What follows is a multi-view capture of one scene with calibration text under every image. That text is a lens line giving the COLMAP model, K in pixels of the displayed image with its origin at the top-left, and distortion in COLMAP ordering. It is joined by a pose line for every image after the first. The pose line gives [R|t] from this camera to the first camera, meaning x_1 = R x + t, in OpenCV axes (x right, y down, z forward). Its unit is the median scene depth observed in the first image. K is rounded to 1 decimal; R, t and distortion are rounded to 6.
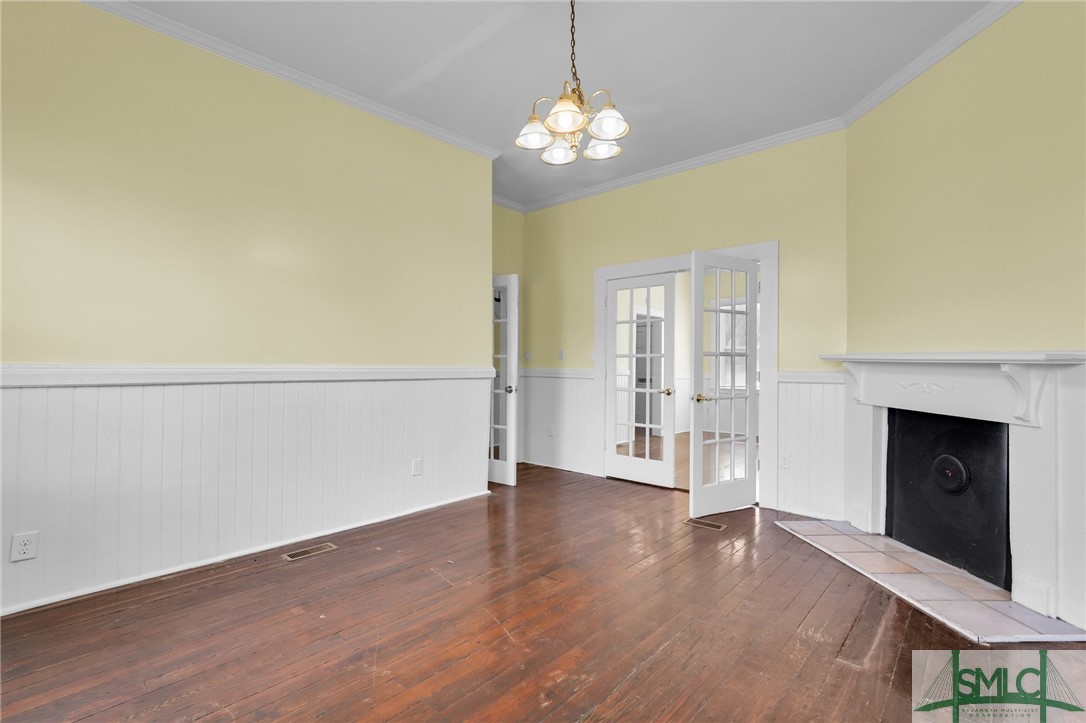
lens RADIAL K [[483.2, 0, 549.3], [0, 483.2, 363.1], [0, 0, 1]] dist [-0.000331, 0.000170]
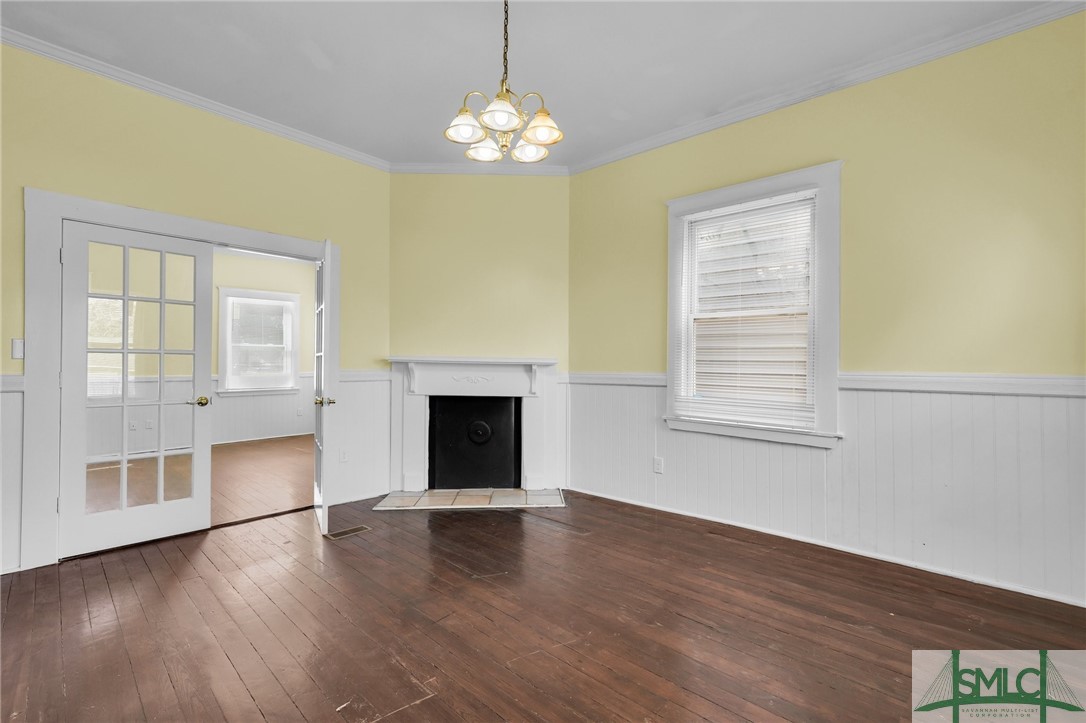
lens RADIAL K [[472.5, 0, 543.0], [0, 472.5, 361.5], [0, 0, 1]] dist [0.000863, 0.000240]
pose [[0.063994, 0.004370, 0.997941, -0.674073], [-0.005572, 0.999976, -0.004021, -0.003186], [-0.997935, -0.005303, 0.064017, 0.635270]]
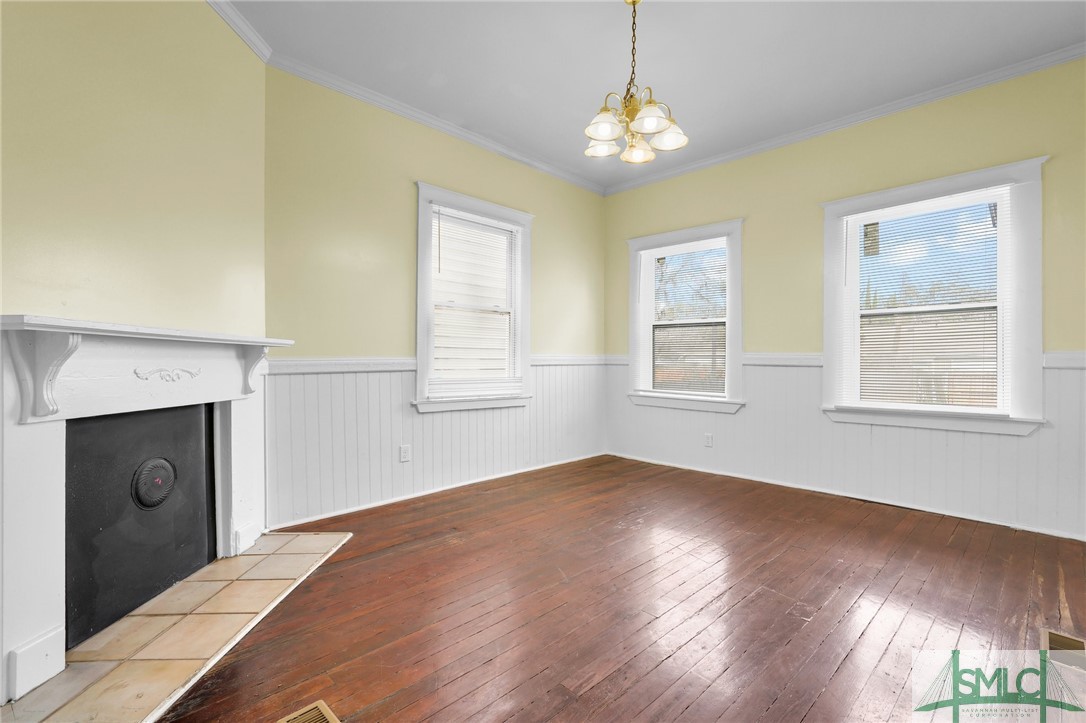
lens RADIAL K [[472.5, 0, 543.0], [0, 472.5, 361.5], [0, 0, 1]] dist [0.000863, 0.000240]
pose [[-0.989125, -0.003594, 0.147037, 0.073122], [-0.002288, 0.999956, 0.009052, 0.019832], [-0.147063, 0.008617, -0.989090, 1.536705]]
